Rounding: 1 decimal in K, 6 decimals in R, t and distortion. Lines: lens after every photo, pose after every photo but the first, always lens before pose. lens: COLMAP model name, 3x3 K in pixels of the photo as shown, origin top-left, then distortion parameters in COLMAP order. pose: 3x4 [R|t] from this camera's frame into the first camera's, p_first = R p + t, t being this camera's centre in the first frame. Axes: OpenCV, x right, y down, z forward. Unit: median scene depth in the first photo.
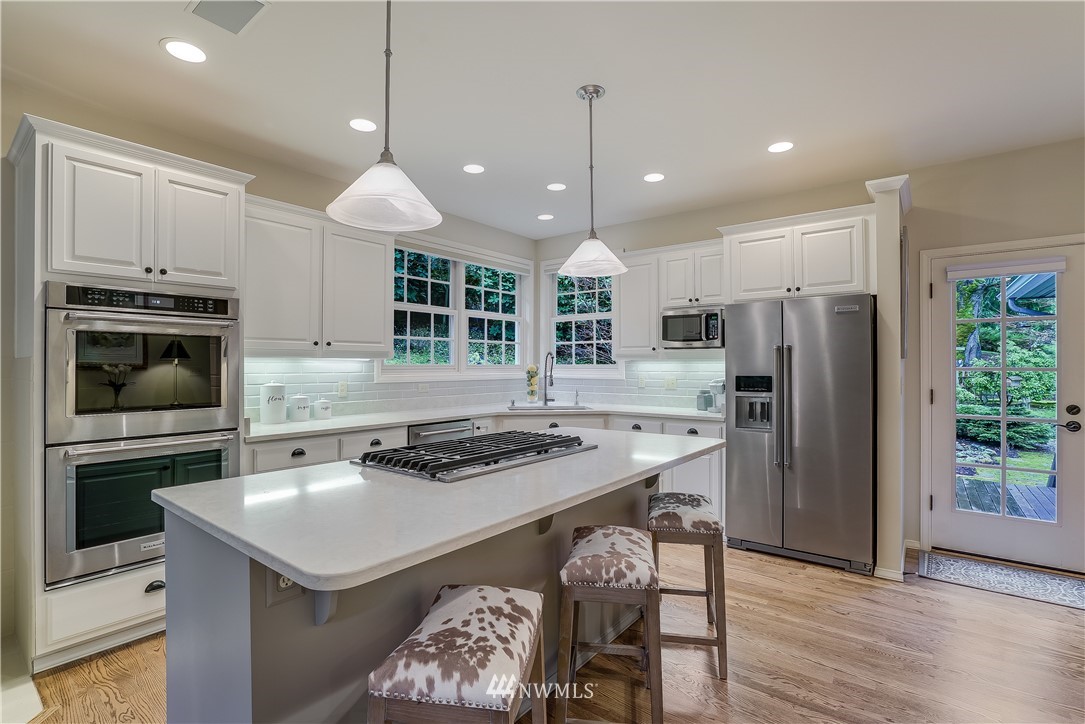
lens RADIAL K [[507.5, 0, 543.7], [0, 507.5, 361.6], [0, 0, 1]] dist [-0.039418, 0.007877]
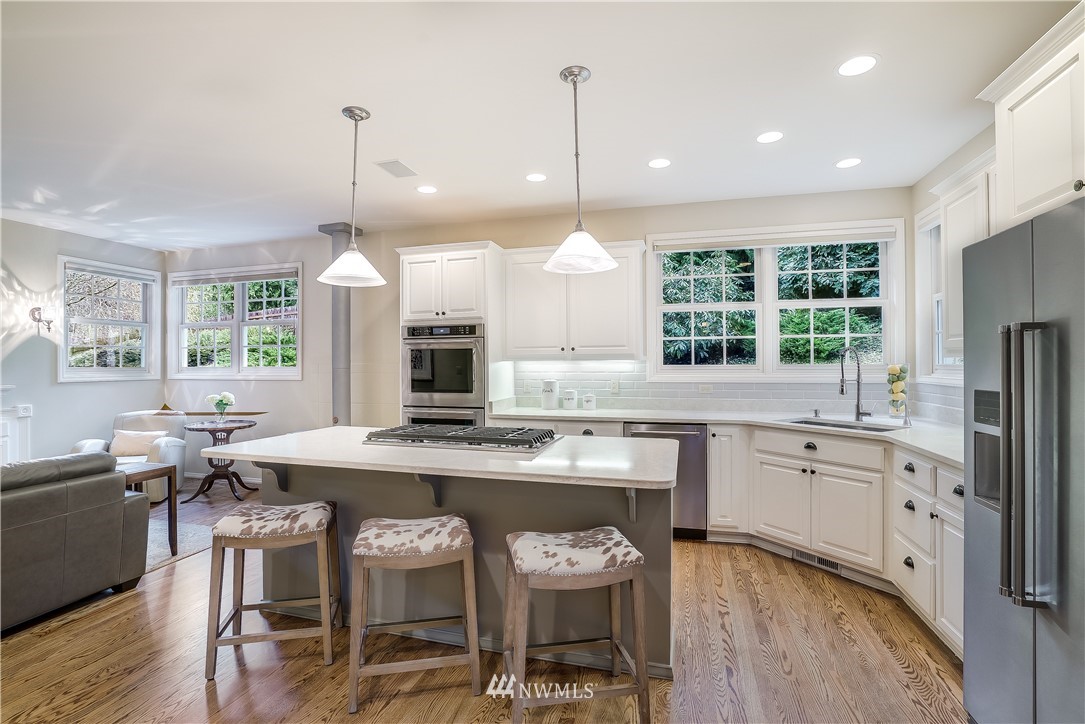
lens RADIAL K [[507.5, 0, 536.6], [0, 507.5, 360.3], [0, 0, 1]] dist [-0.039418, 0.007877]
pose [[0.371732, -0.008048, -0.928305, 0.695295], [0.011185, 0.999929, -0.004189, -0.002993], [0.928273, -0.008826, 0.371795, 0.437072]]
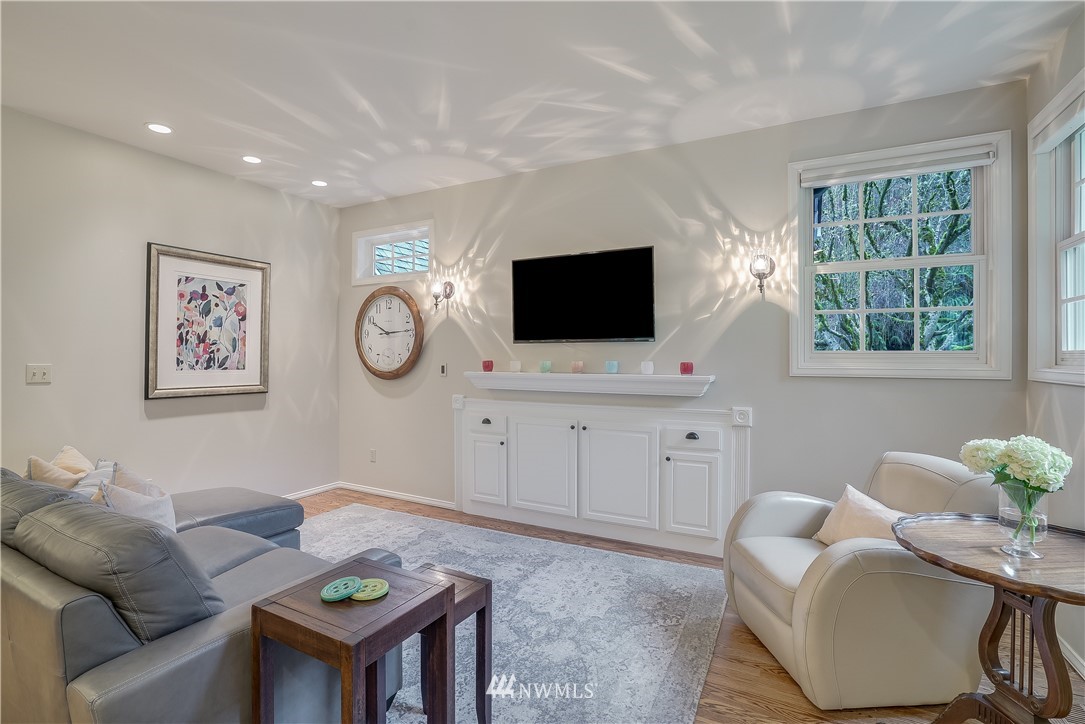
lens RADIAL K [[507.5, 0, 517.4], [0, 507.5, 349.1], [0, 0, 1]] dist [-0.039418, 0.007877]
pose [[-0.989896, -0.001606, -0.141786, -0.556766], [-0.000325, 0.999959, -0.009061, 0.002189], [0.141794, -0.008924, -0.989856, 0.477565]]
